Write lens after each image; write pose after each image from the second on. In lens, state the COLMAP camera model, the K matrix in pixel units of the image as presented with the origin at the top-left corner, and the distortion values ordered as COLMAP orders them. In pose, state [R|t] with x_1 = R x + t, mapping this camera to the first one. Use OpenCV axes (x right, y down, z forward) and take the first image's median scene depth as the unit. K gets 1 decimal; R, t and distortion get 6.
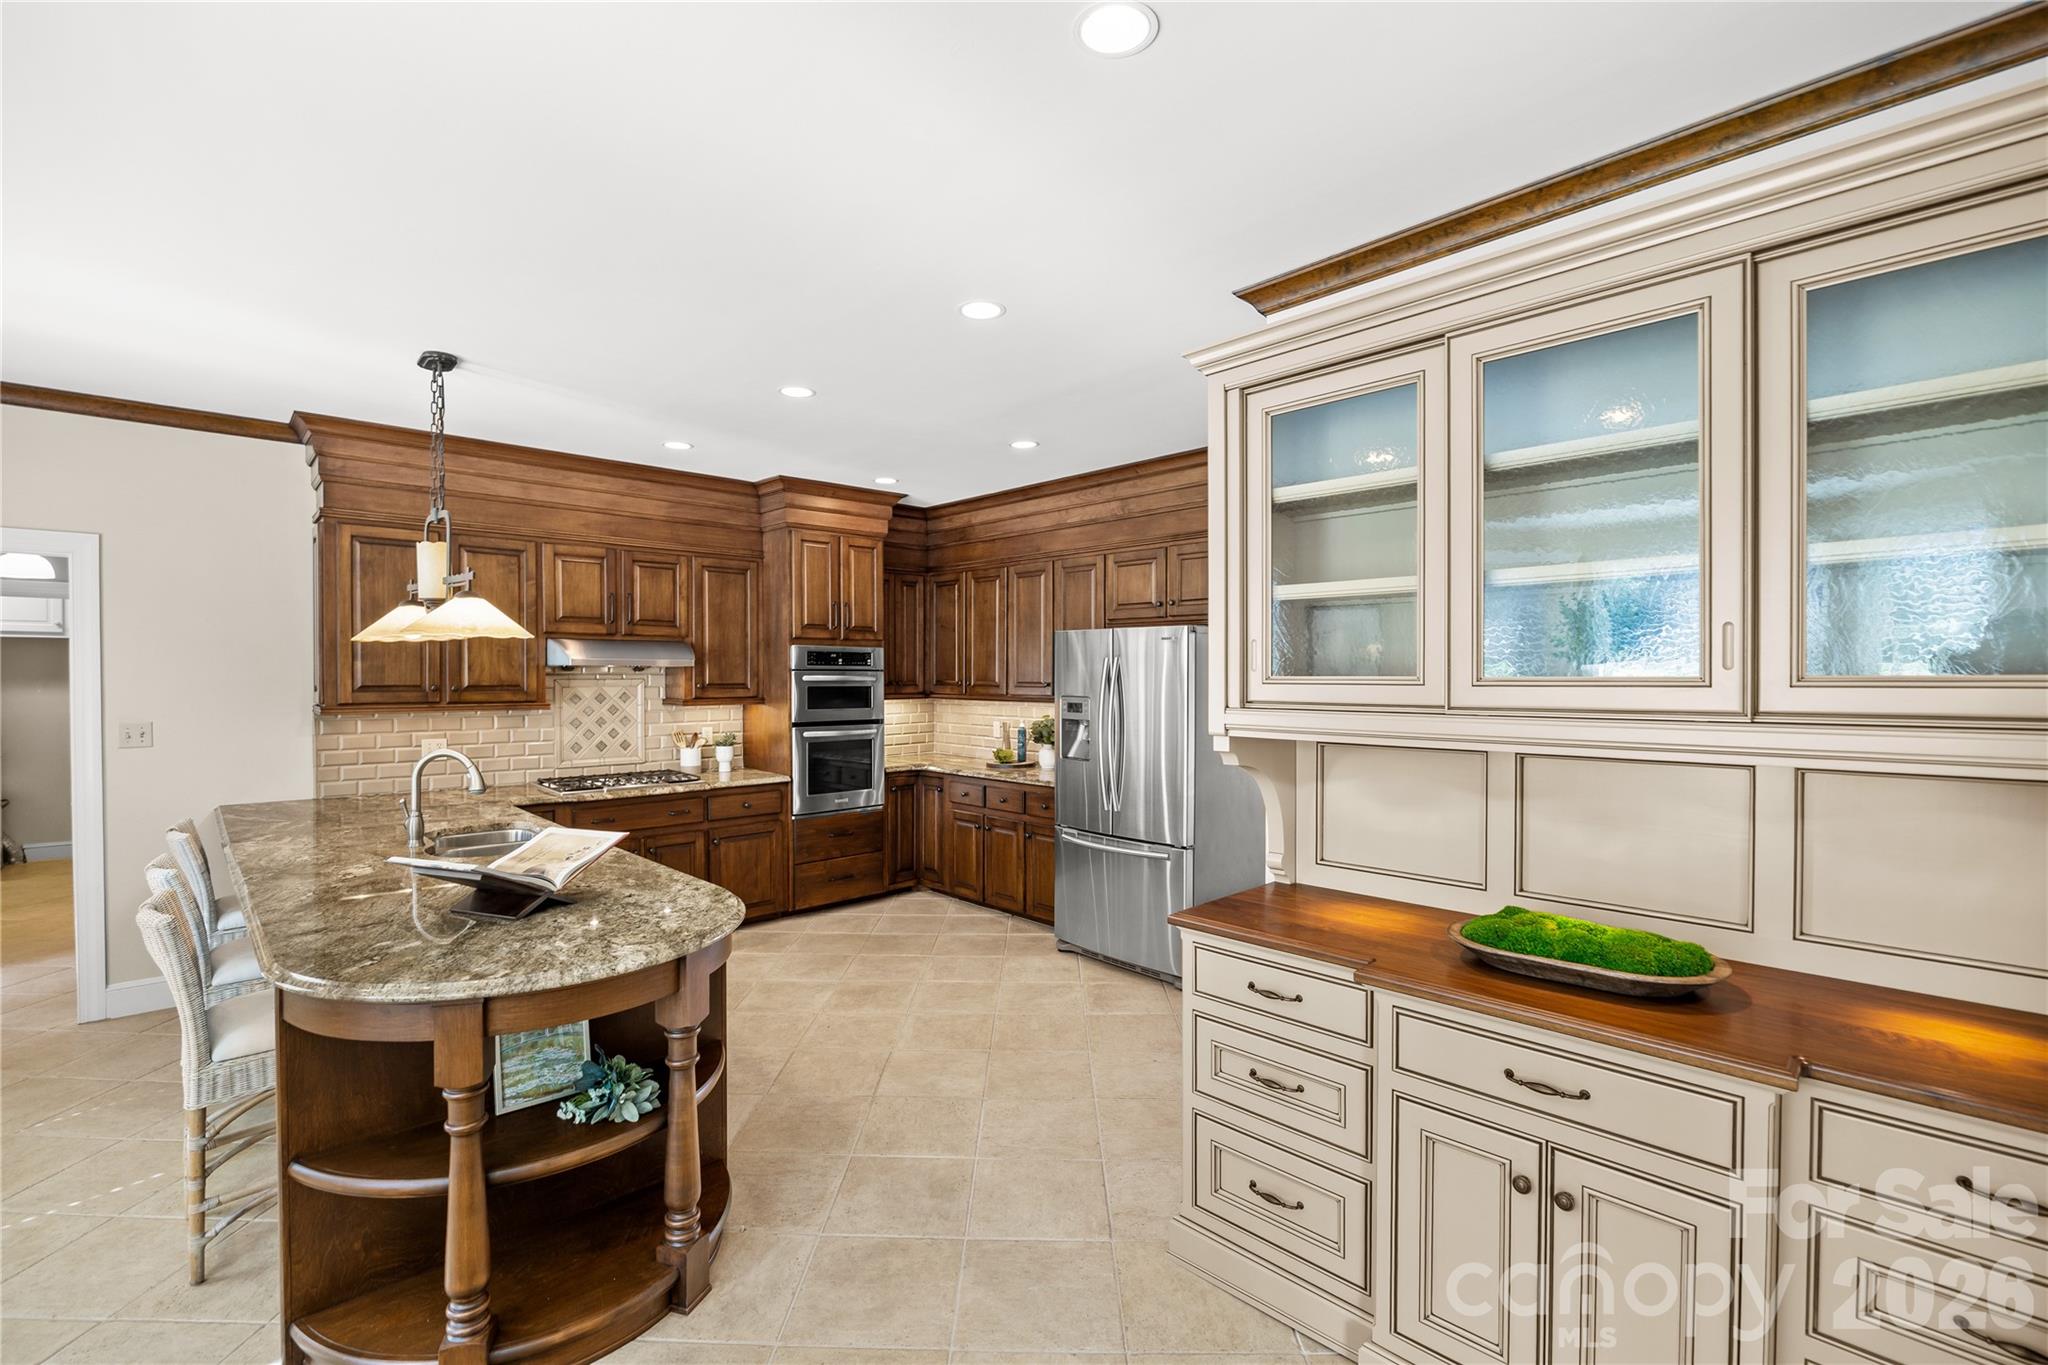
lens RADIAL K [[893.6, 0, 1017.9], [0, 893.6, 688.6], [0, 0, 1]] dist [-0.011732, 0.000116]
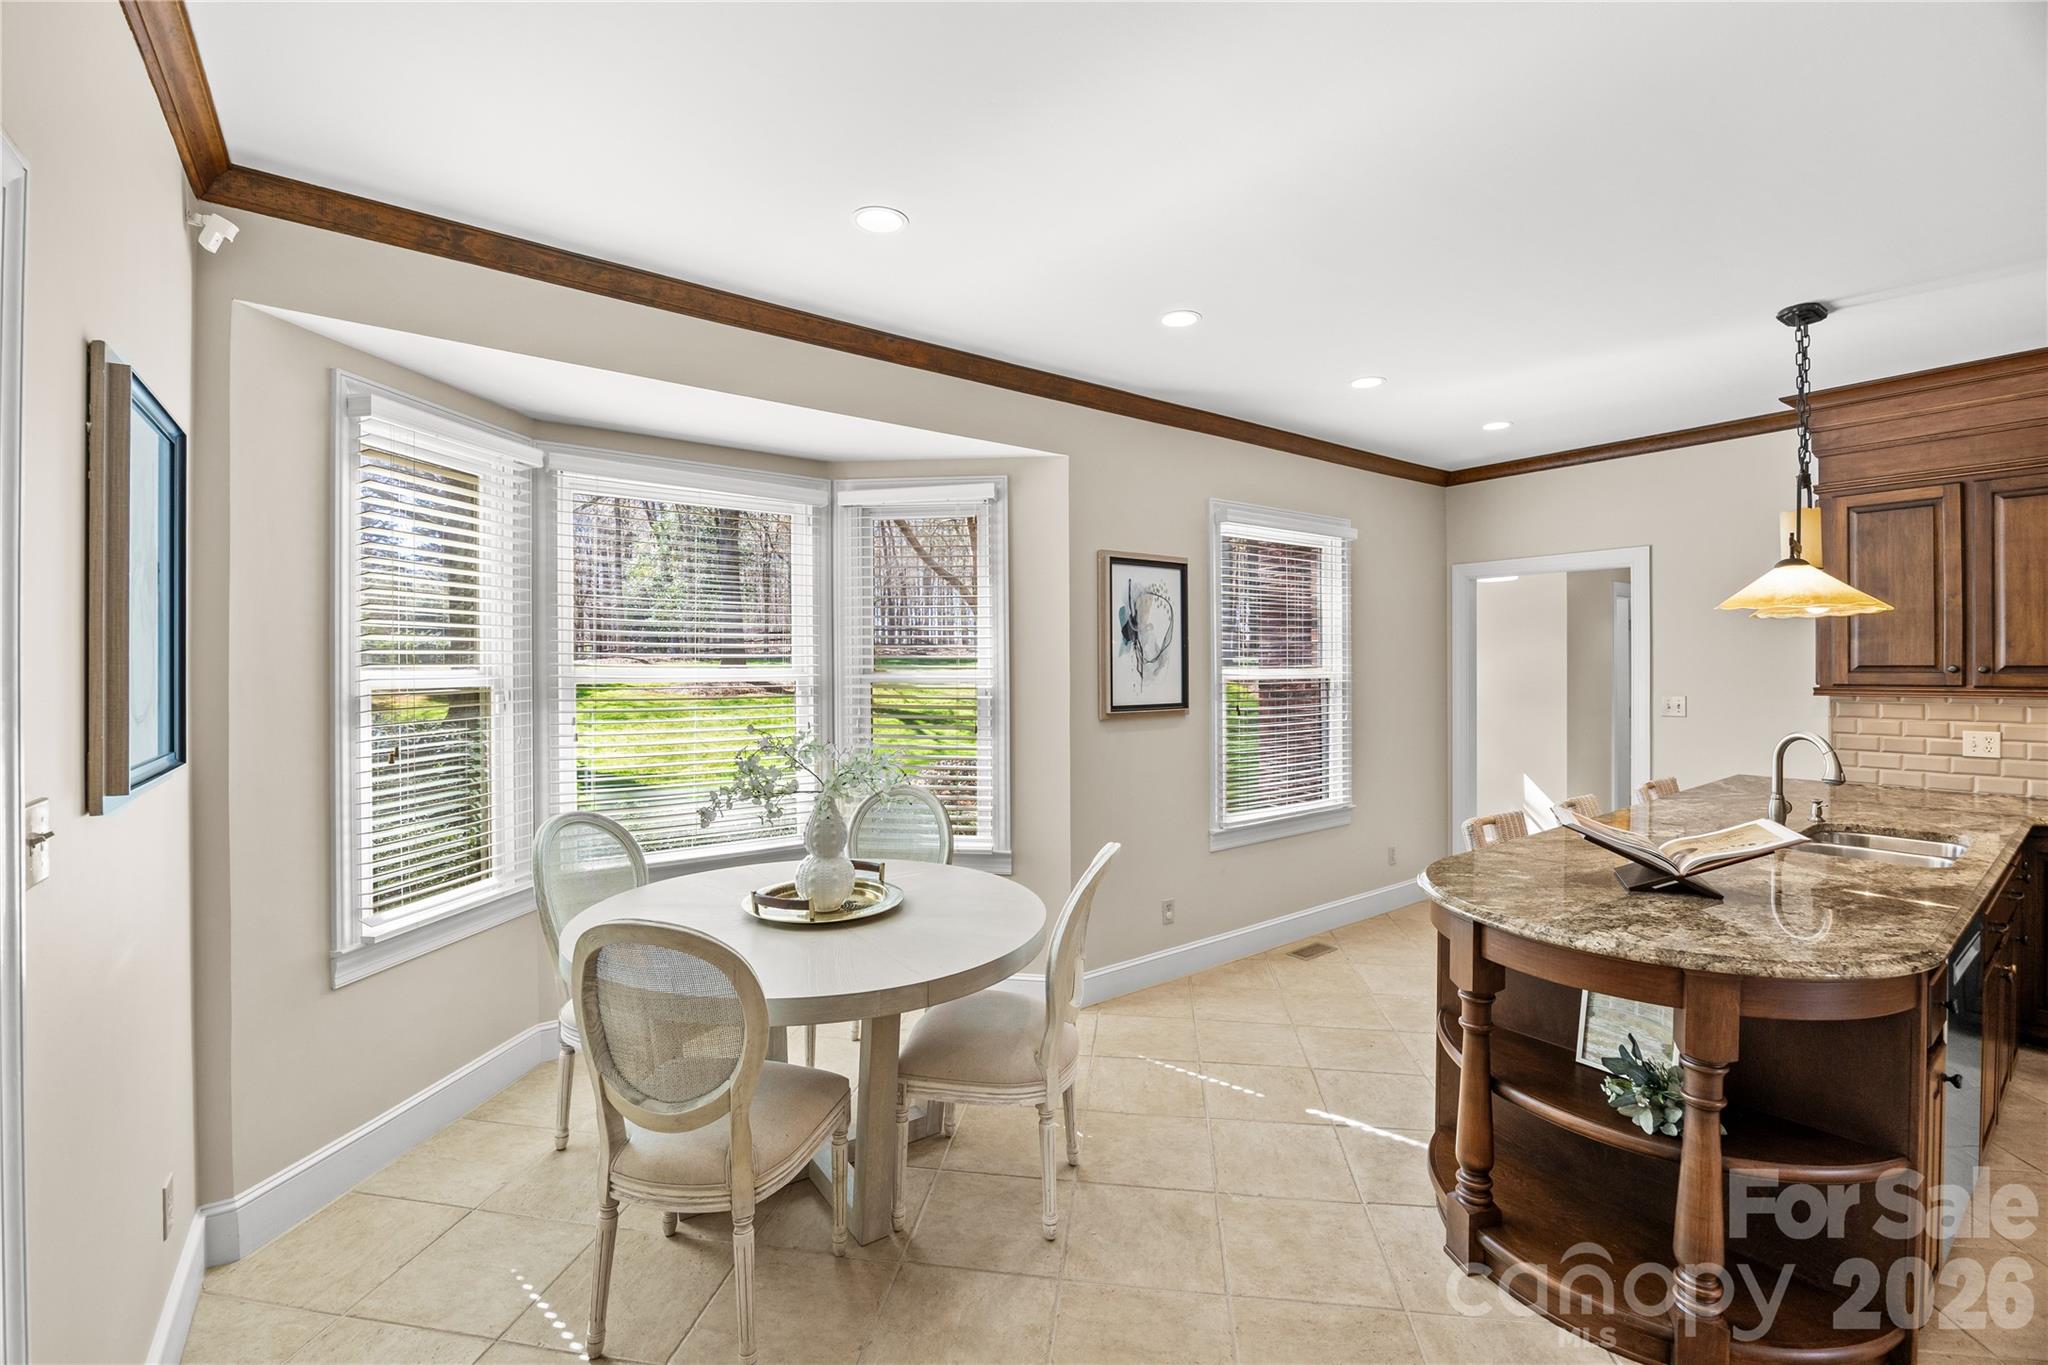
lens RADIAL K [[873.1, 0, 1012.8], [0, 873.1, 671.9], [0, 0, 1]] dist [-0.015542, 0.000716]
pose [[-0.125771, 0.006530, -0.992038, 0.213674], [-0.008309, 0.999936, 0.007636, 0.002733], [0.992024, 0.009203, -0.125709, 0.180912]]
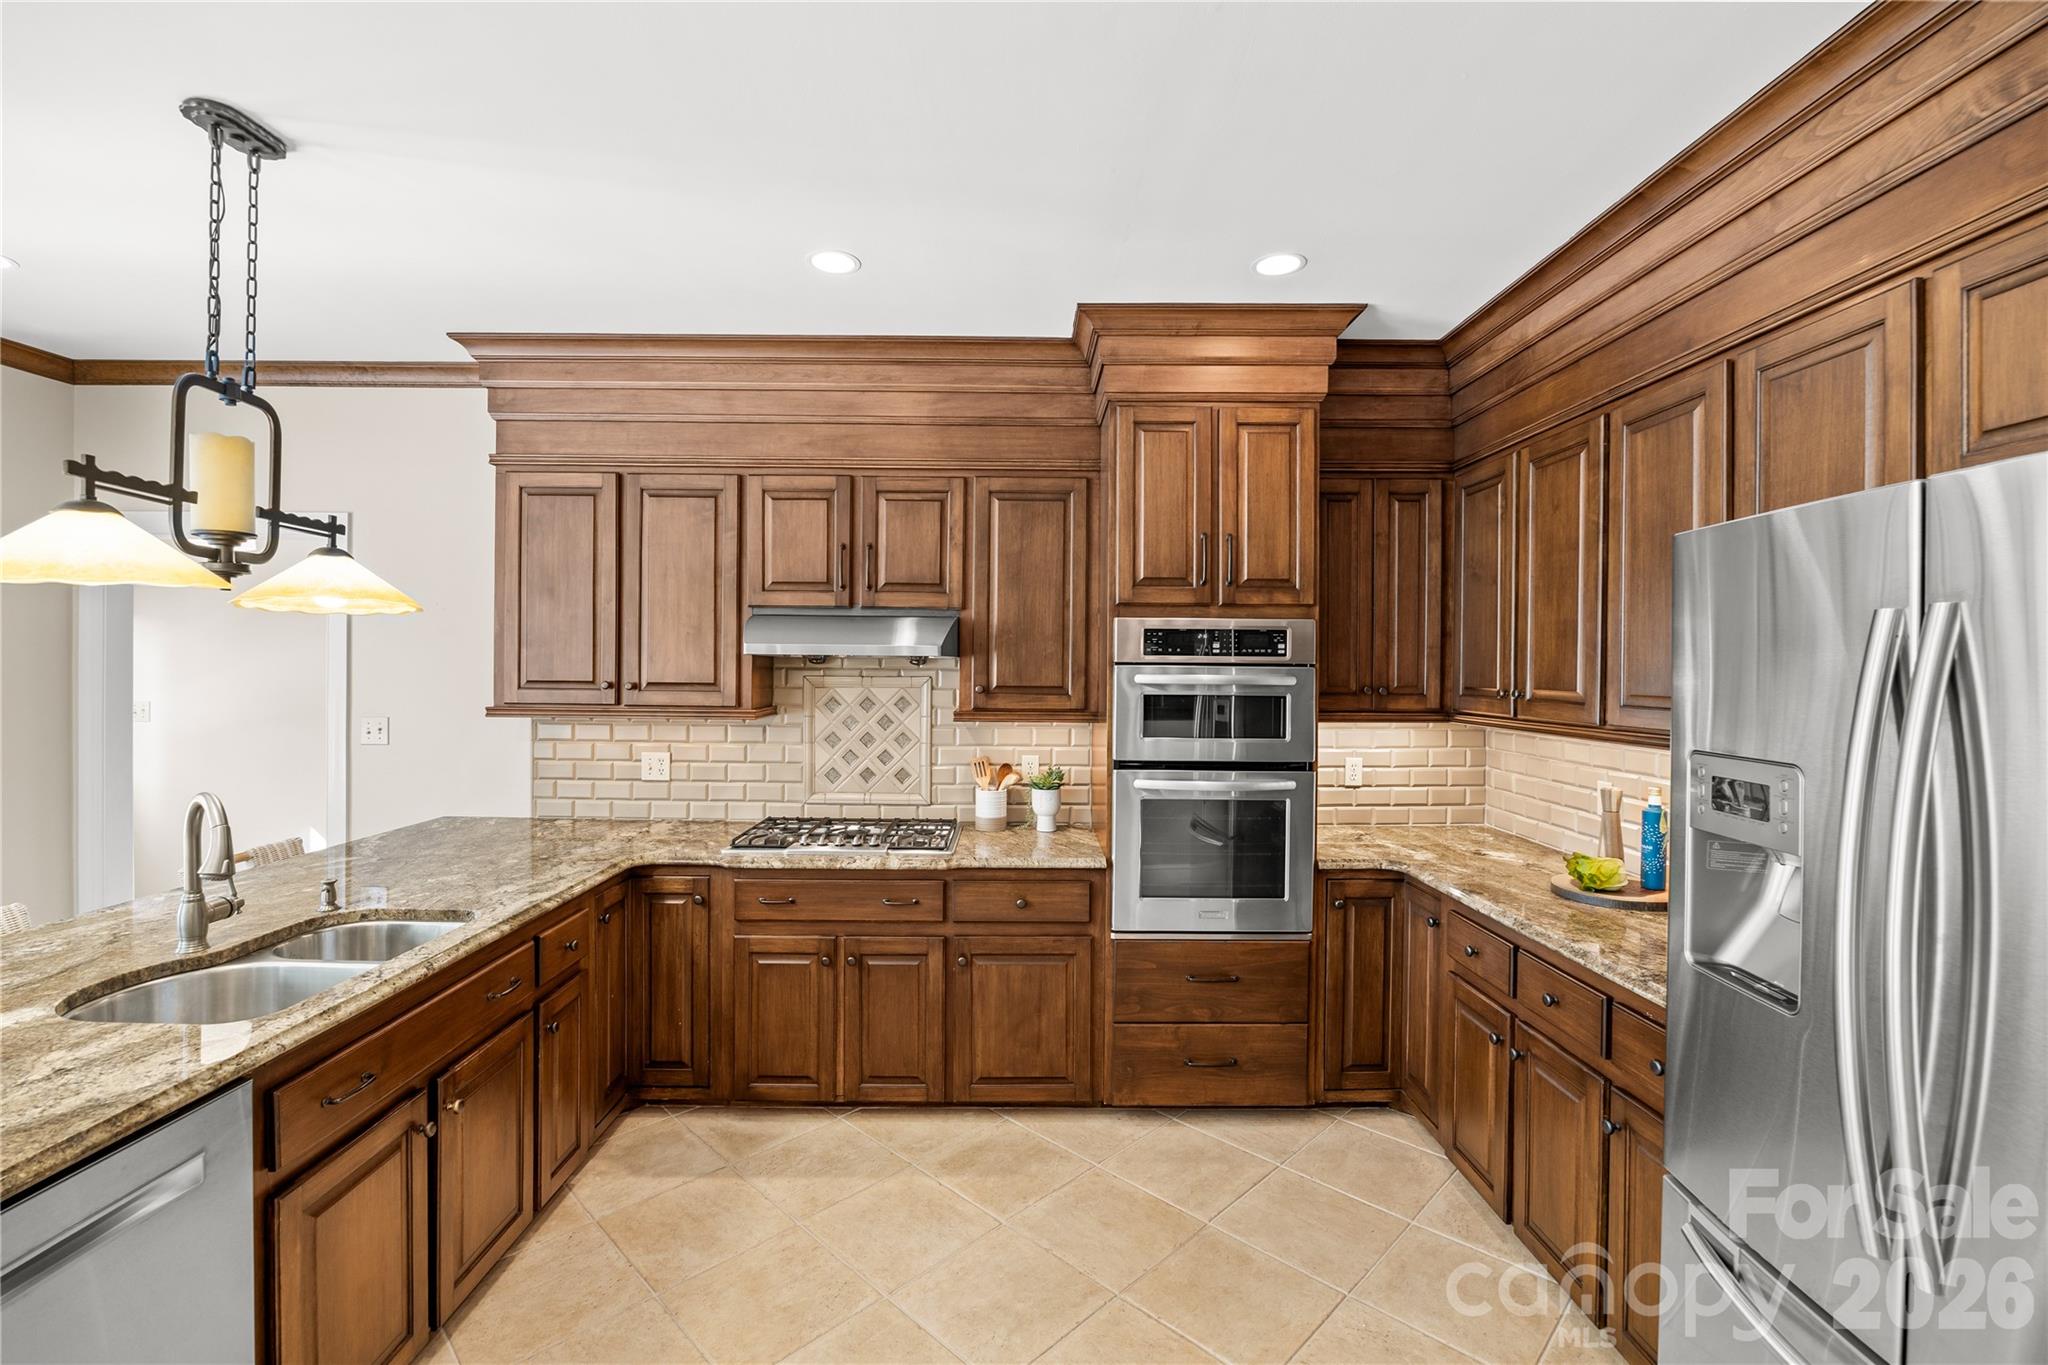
lens RADIAL K [[889.7, 0, 1021.7], [0, 889.7, 674.0], [0, 0, 1]] dist [-0.015718, 0.000633]
pose [[0.732192, 0.009217, -0.681036, 0.075677], [-0.020041, 0.999767, -0.008016, -0.008917], [0.680803, 0.019518, 0.732206, 0.573316]]
